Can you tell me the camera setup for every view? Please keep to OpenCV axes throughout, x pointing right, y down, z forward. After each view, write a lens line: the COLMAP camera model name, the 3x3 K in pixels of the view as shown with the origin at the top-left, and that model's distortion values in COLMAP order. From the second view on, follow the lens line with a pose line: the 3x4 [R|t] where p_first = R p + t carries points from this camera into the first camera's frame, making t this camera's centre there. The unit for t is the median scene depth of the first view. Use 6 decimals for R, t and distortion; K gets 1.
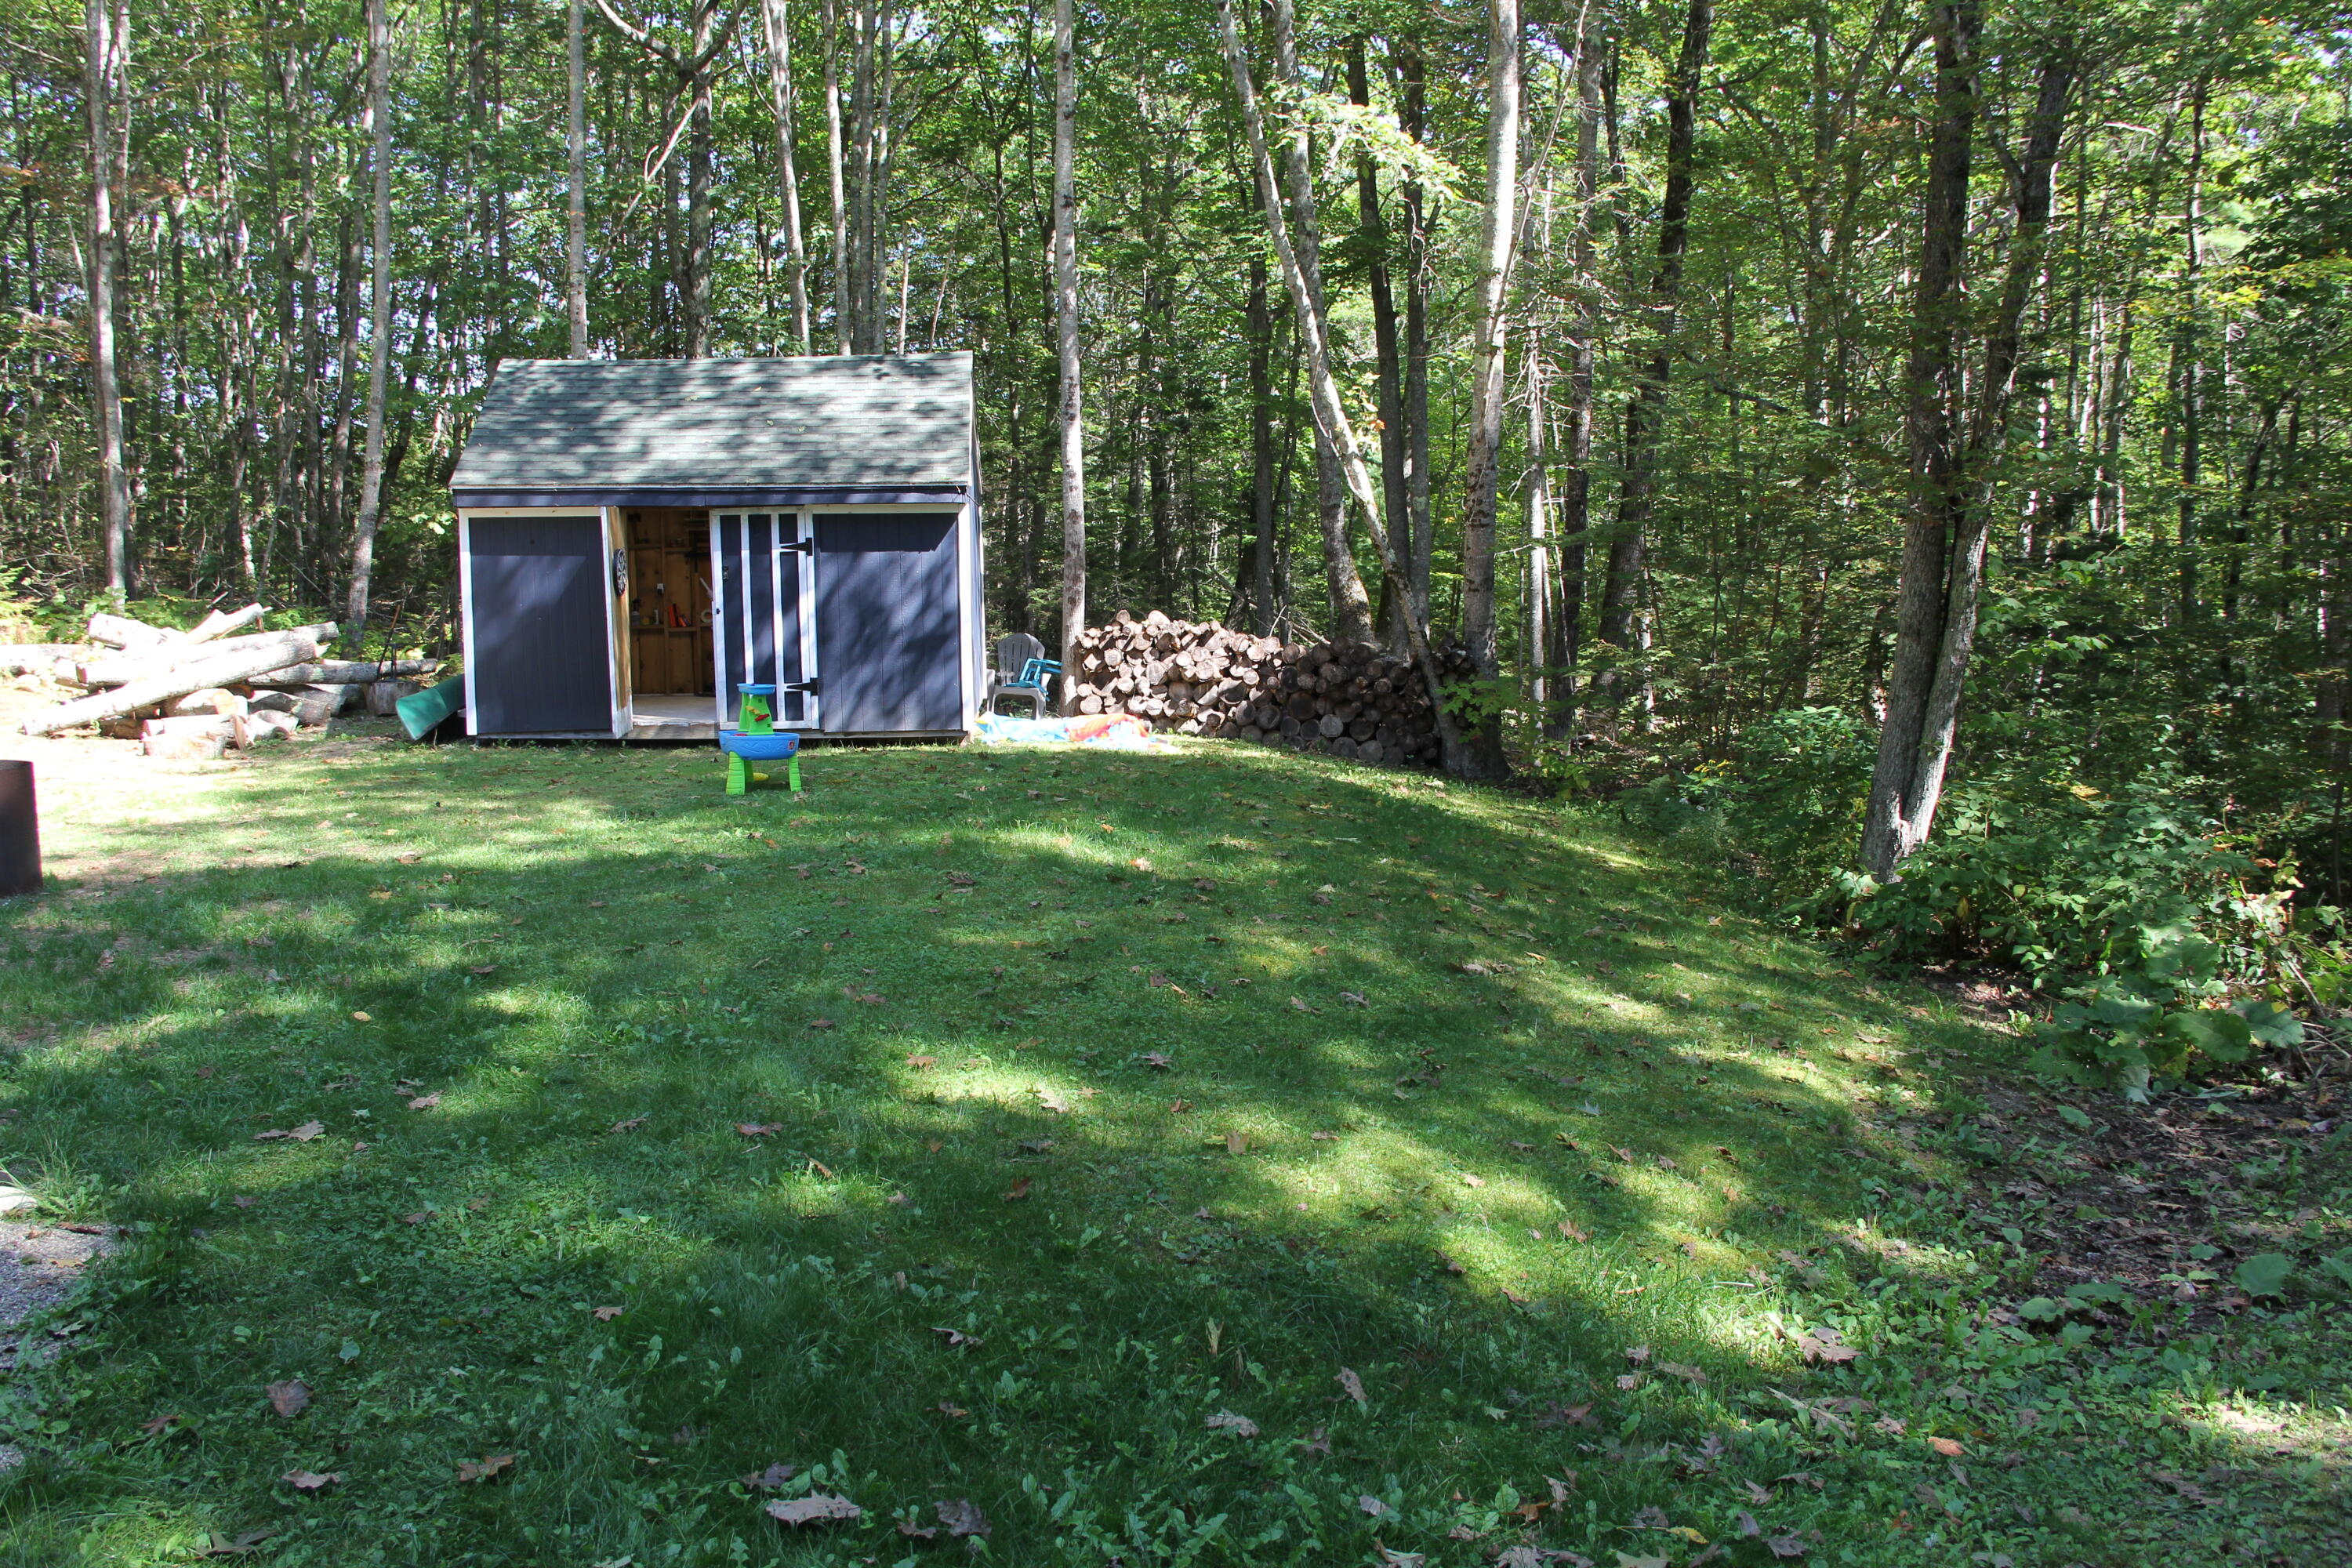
lens RADIAL K [[1977.5, 0, 1170.8], [0, 1977.5, 778.9], [0, 0, 1]] dist [-0.099875, 0.025292]
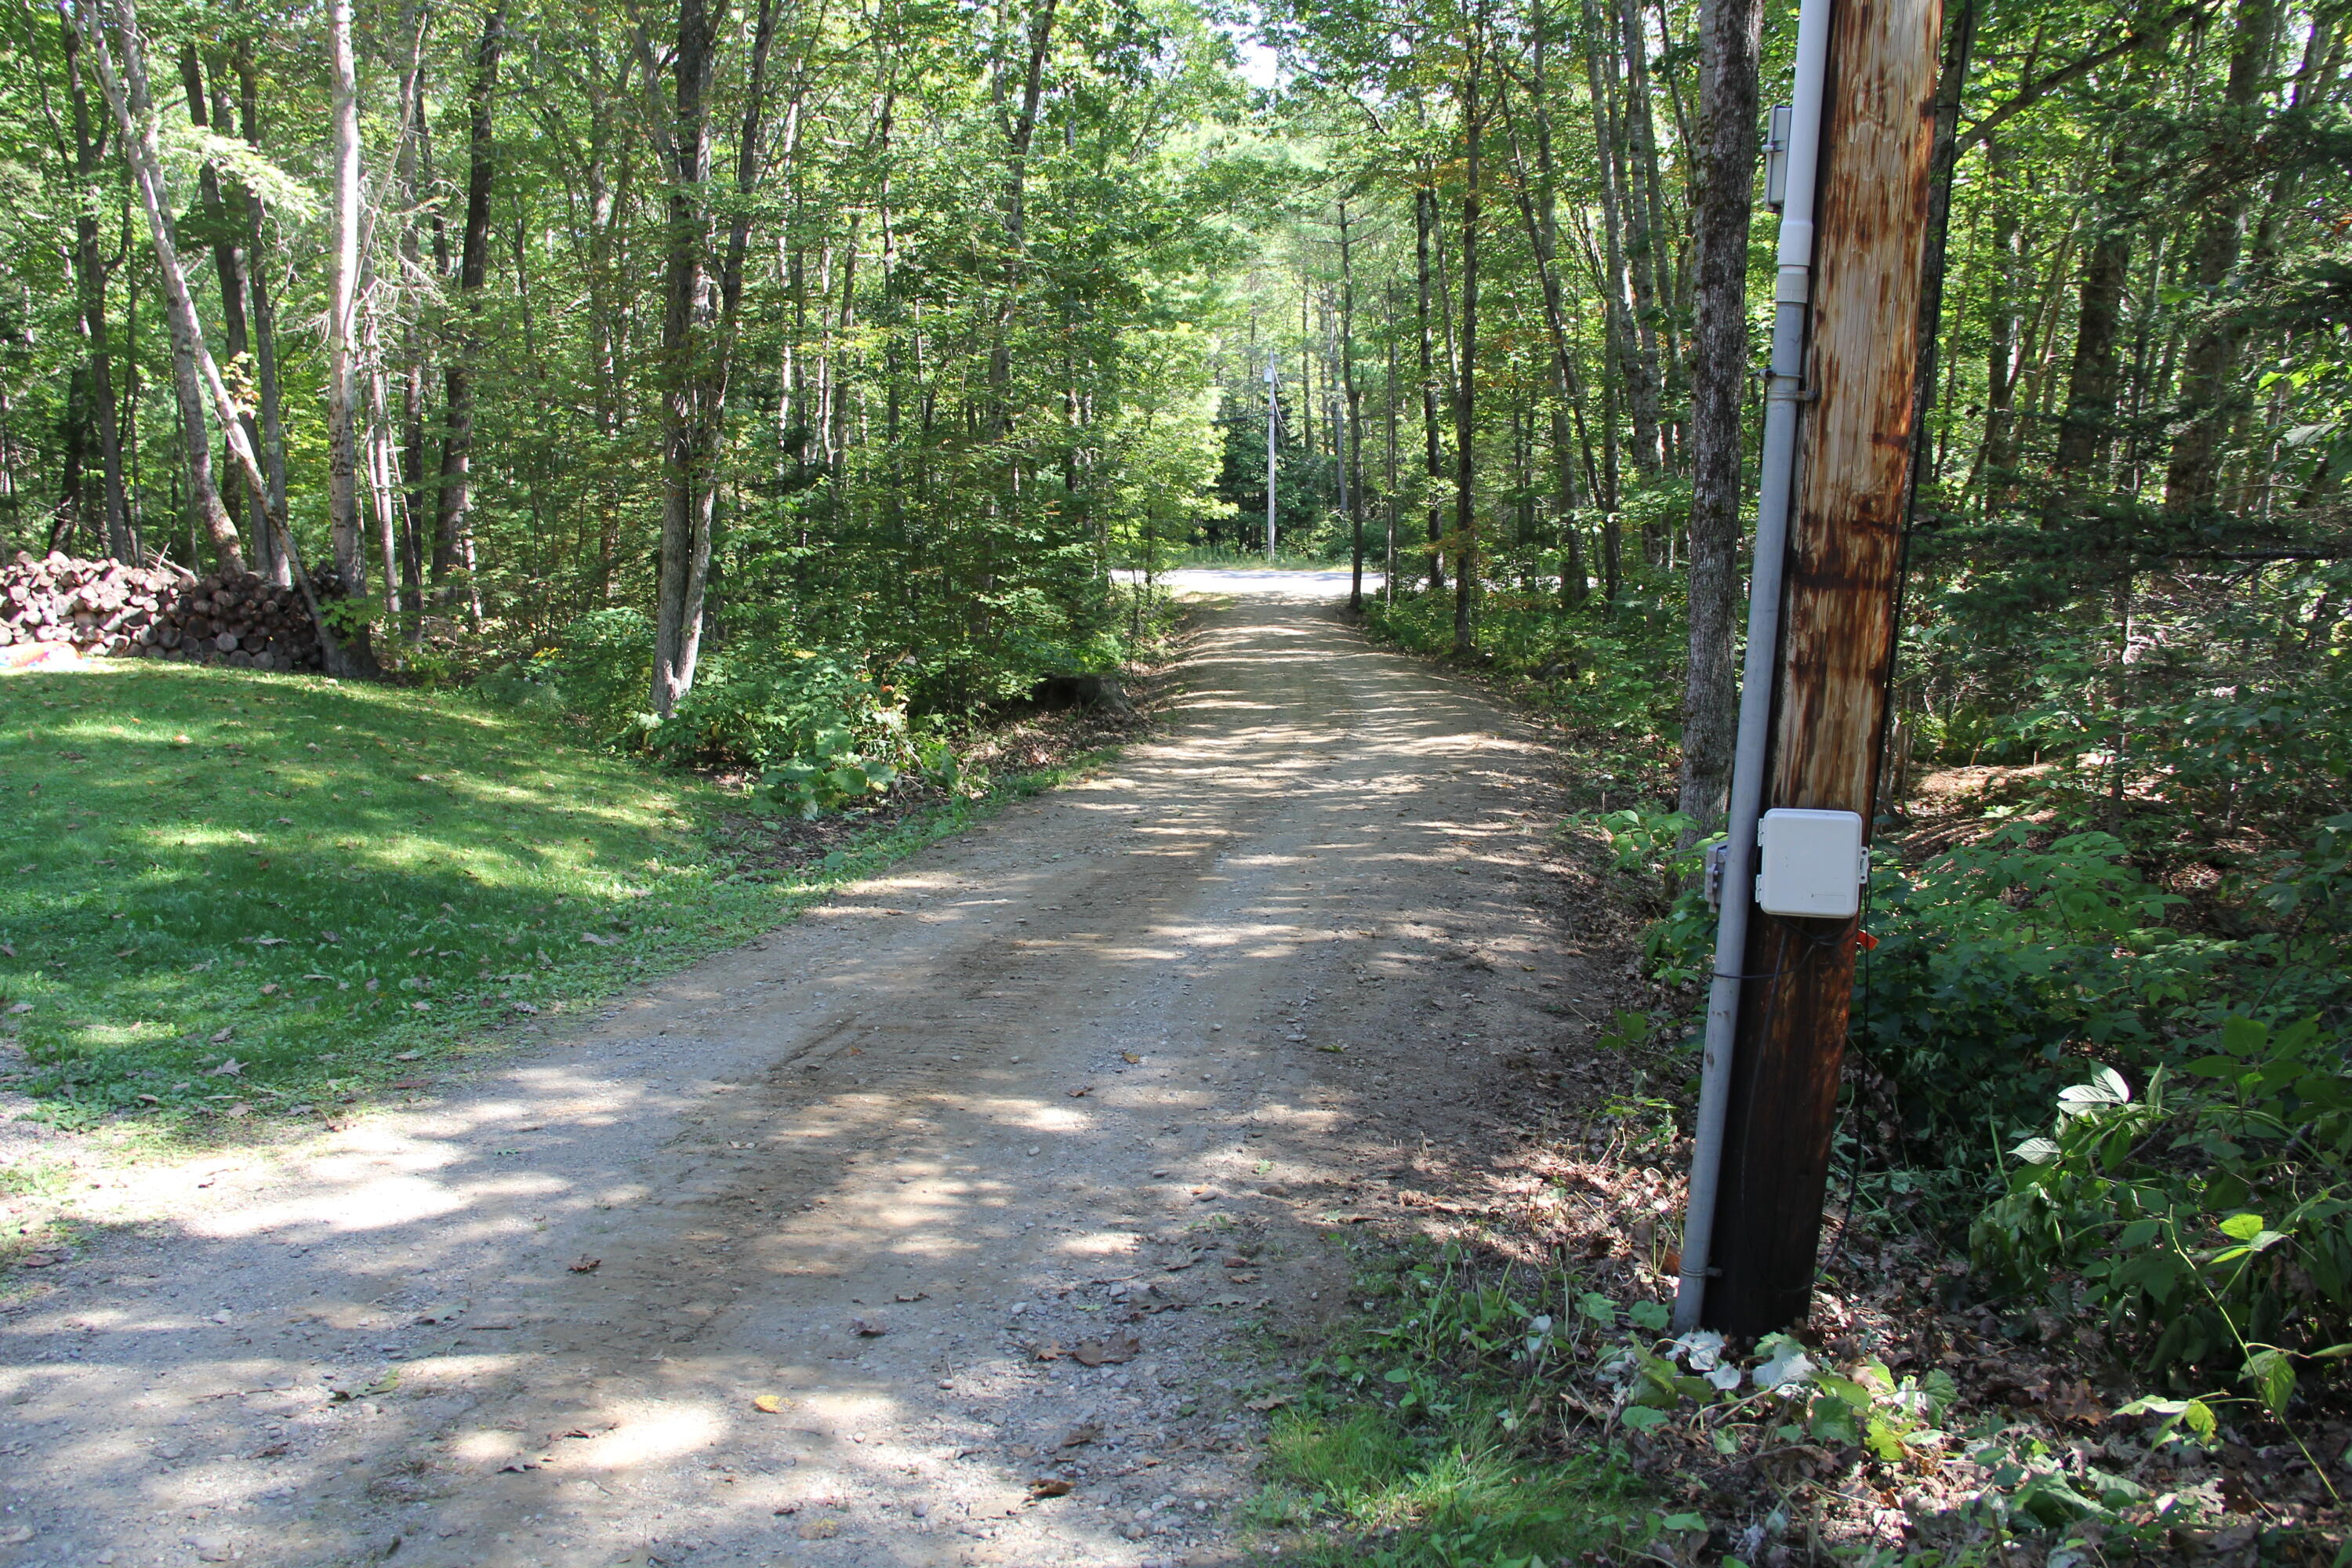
lens RADIAL K [[1977.5, 0, 1170.6], [0, 1977.5, 777.5], [0, 0, 1]] dist [-0.099875, 0.025292]
pose [[0.829501, -0.090803, 0.551075, -0.105976], [0.061647, 0.995552, 0.071249, 0.007852], [-0.555093, -0.025129, 0.831409, -0.330976]]
